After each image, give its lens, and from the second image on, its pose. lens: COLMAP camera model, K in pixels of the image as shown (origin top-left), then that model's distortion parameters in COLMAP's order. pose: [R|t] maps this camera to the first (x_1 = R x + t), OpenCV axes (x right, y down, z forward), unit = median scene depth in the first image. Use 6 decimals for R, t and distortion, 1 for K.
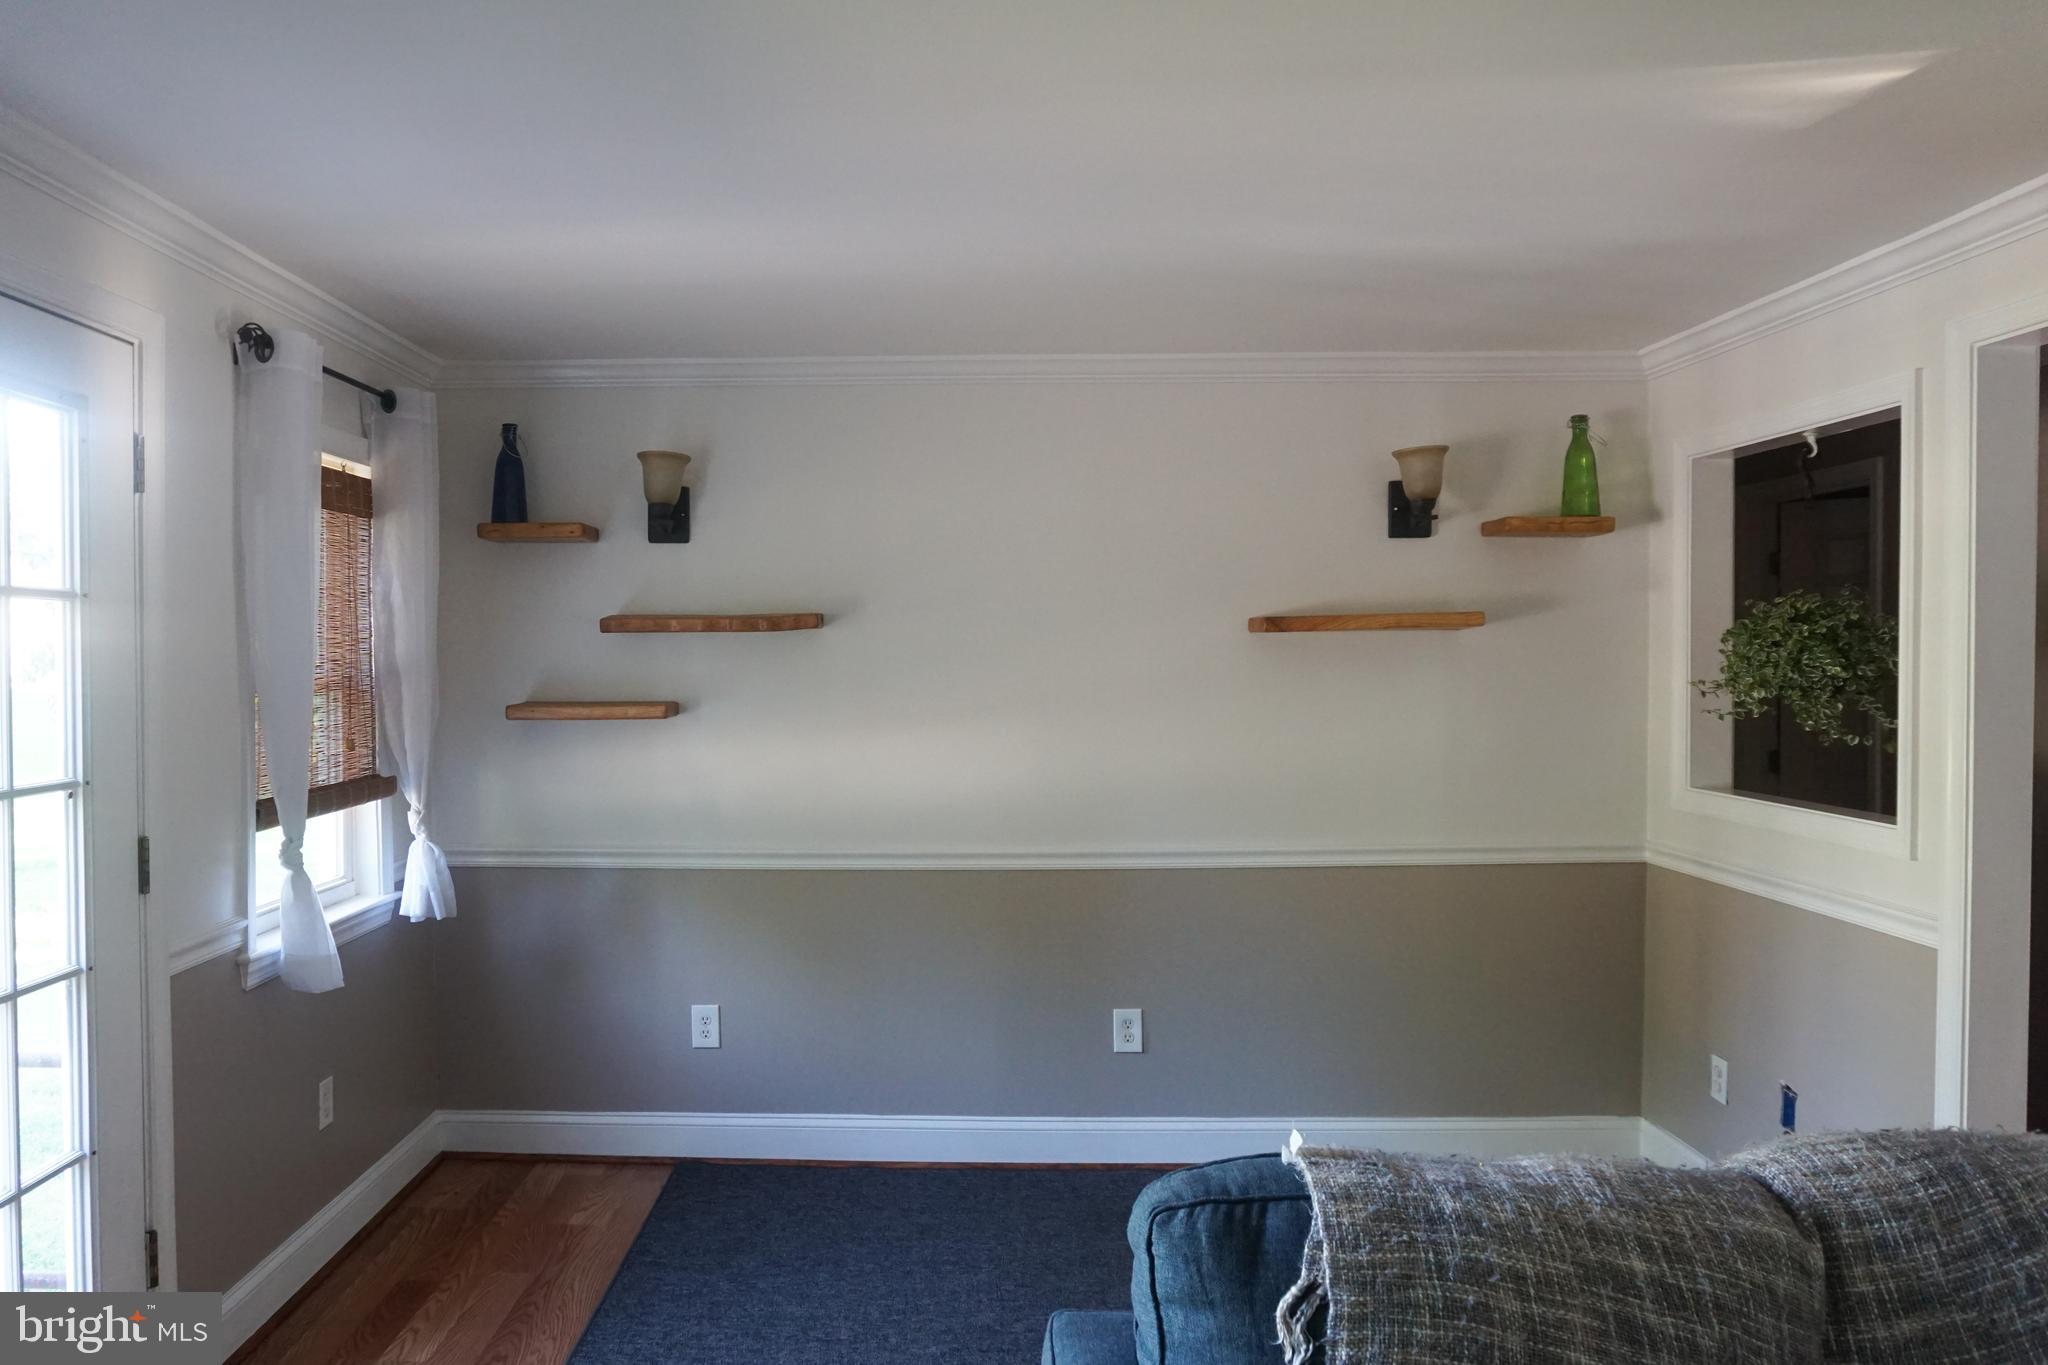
lens RADIAL K [[1378.2, 0, 1023.0], [0, 1378.2, 681.4], [0, 0, 1]] dist [-0.052634, 0.034817]
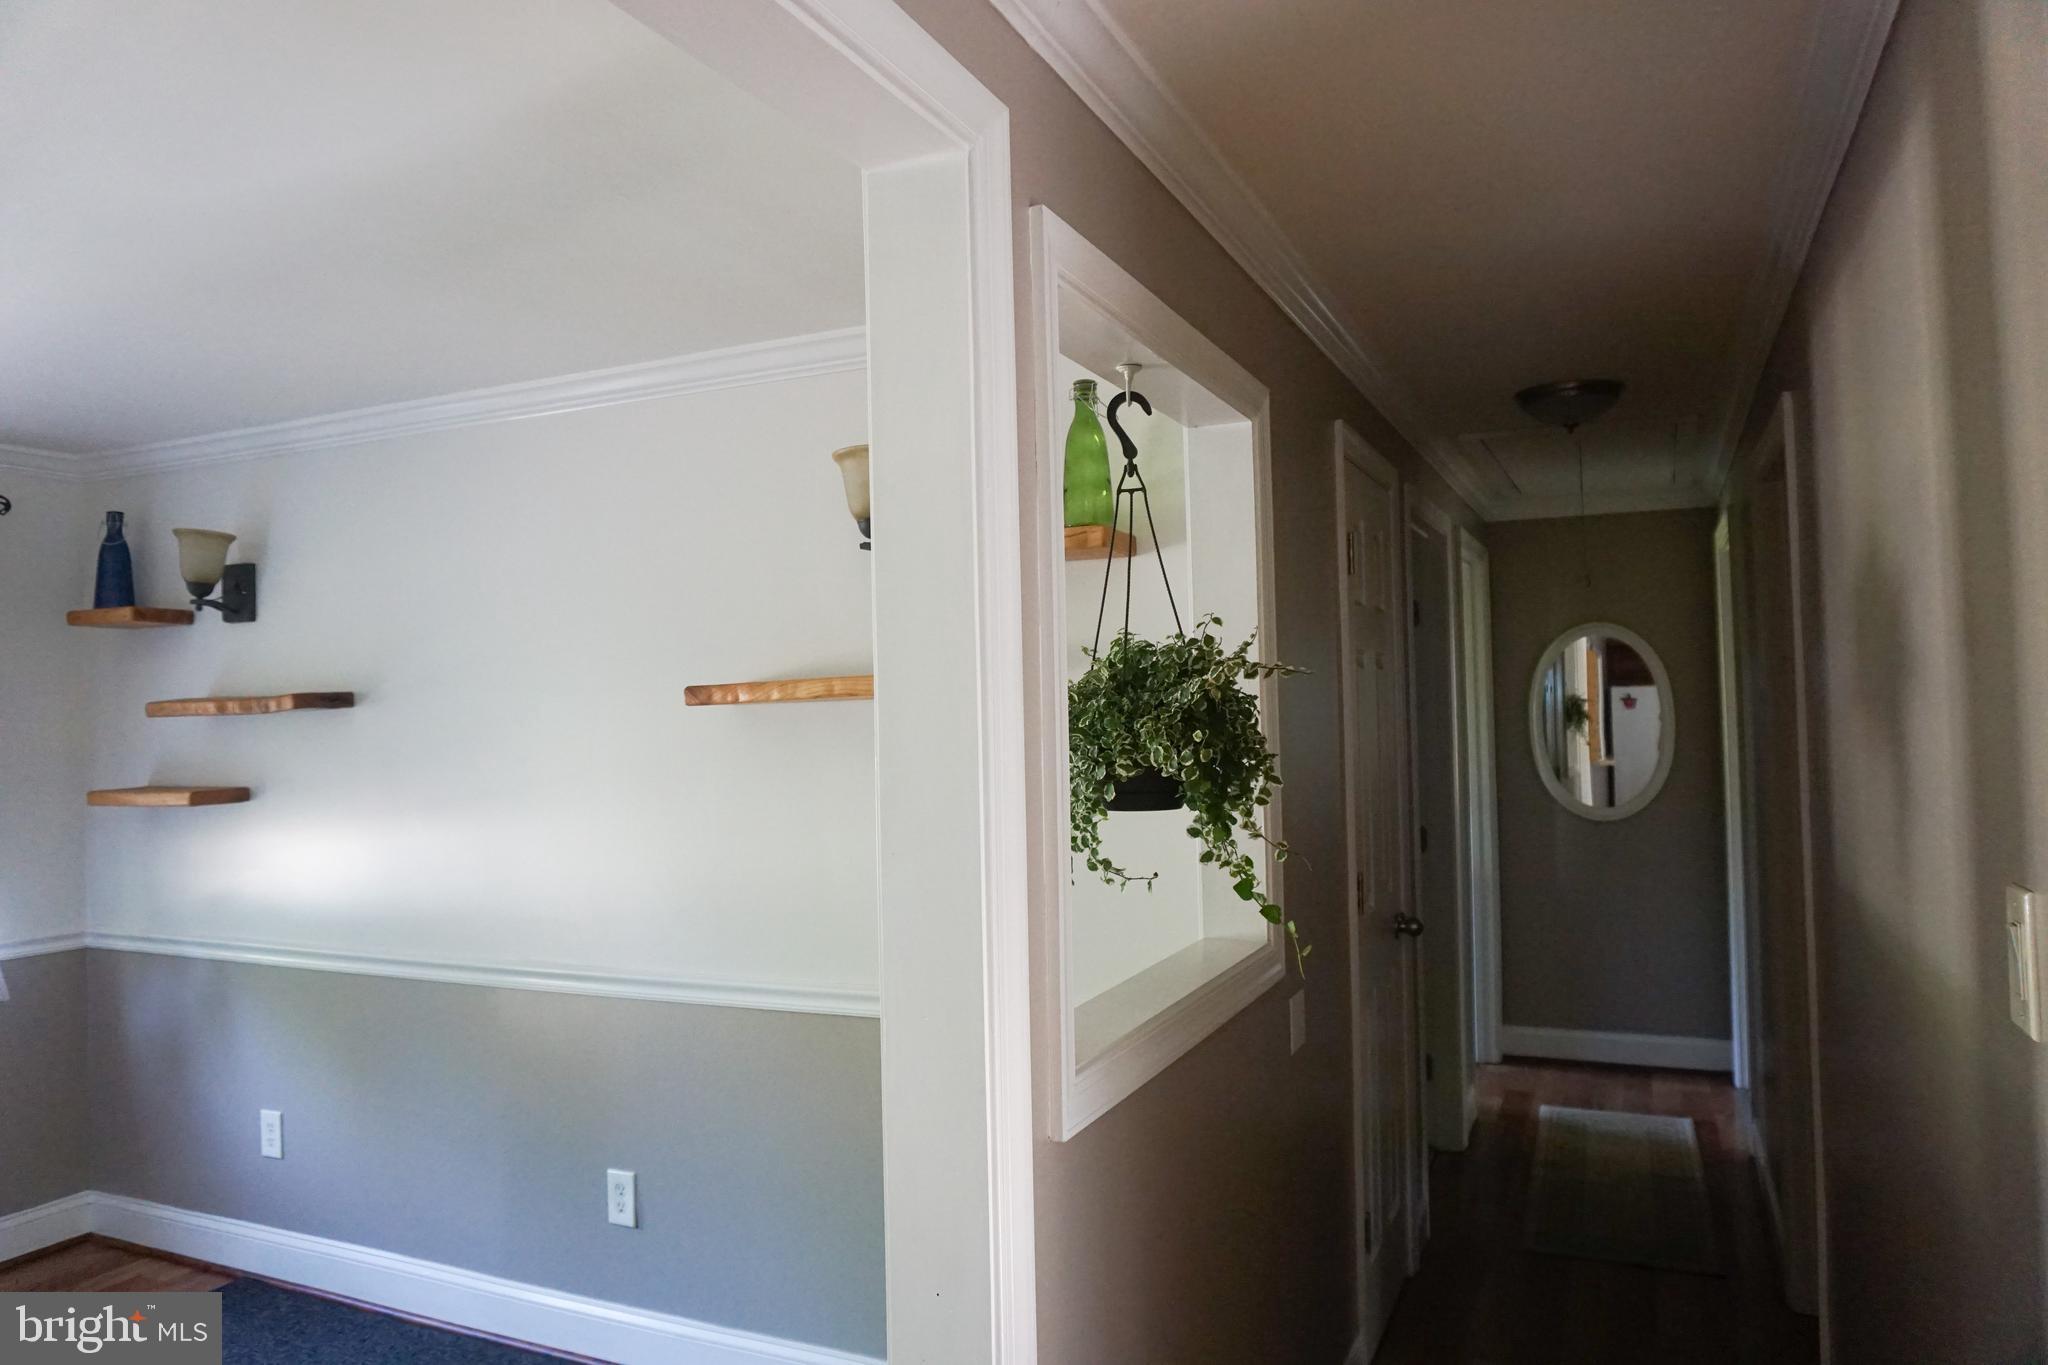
lens RADIAL K [[1378.2, 0, 1025.6], [0, 1378.2, 675.3], [0, 0, 1]] dist [-0.052634, 0.034817]
pose [[0.920479, -0.024879, -0.389999, 0.618278], [0.006752, 0.998835, -0.047782, -0.014033], [0.390733, 0.041349, 0.919575, 0.338286]]
